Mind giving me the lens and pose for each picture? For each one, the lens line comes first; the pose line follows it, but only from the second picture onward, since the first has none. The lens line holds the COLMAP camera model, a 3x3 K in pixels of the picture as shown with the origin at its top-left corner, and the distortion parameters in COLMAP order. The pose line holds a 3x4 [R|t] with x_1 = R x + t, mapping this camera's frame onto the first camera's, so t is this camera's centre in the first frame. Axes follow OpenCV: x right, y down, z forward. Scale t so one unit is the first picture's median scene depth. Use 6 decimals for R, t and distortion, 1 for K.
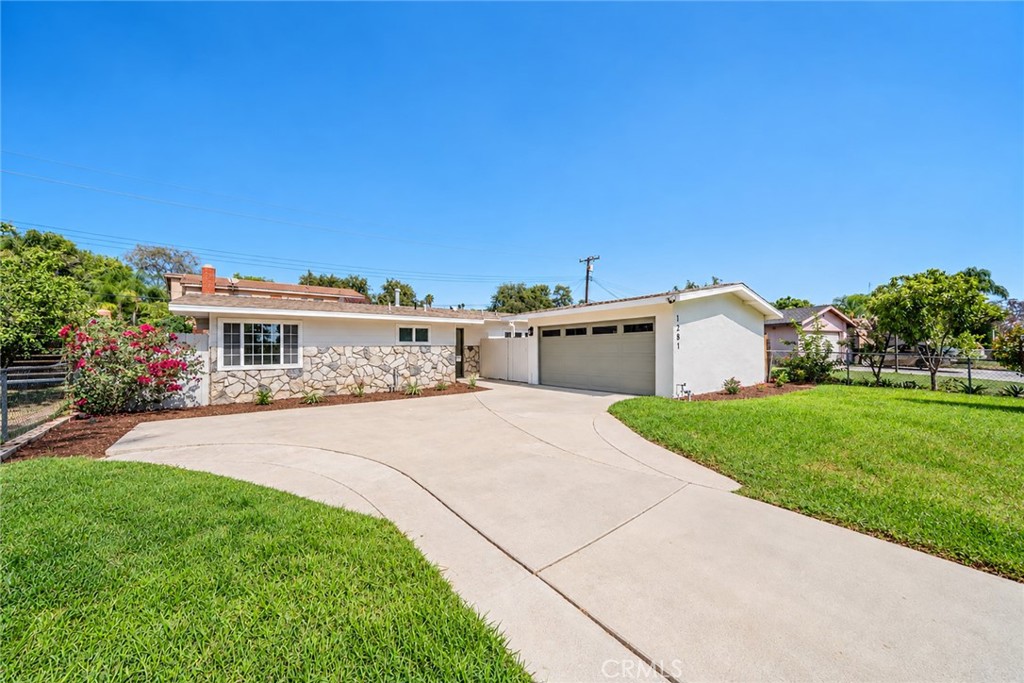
lens RADIAL K [[347.8, 0, 512.0], [0, 347.8, 341.5], [0, 0, 1]] dist [-0.006603, -0.000020]
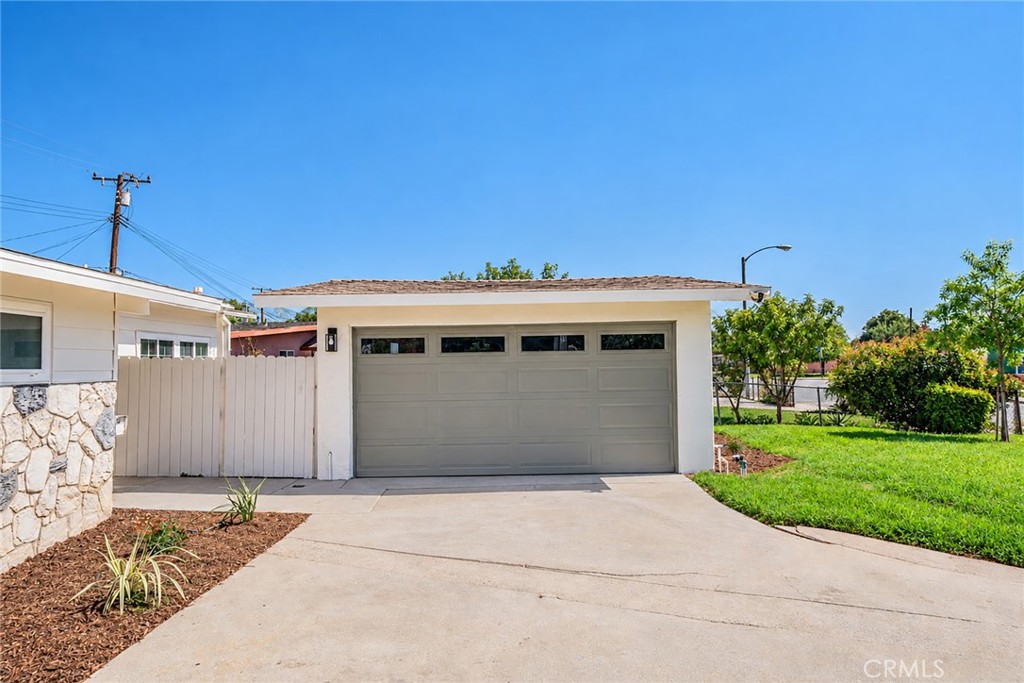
lens RADIAL K [[634.2, 0, 512.0], [0, 634.2, 341.5], [0, 0, 1]] dist [0.000845, 0.000418]
pose [[0.600103, 0.035582, 0.799131, -0.388867], [-0.003632, 0.999121, -0.041760, 0.000659], [-0.799914, 0.022158, 0.599705, 0.445381]]
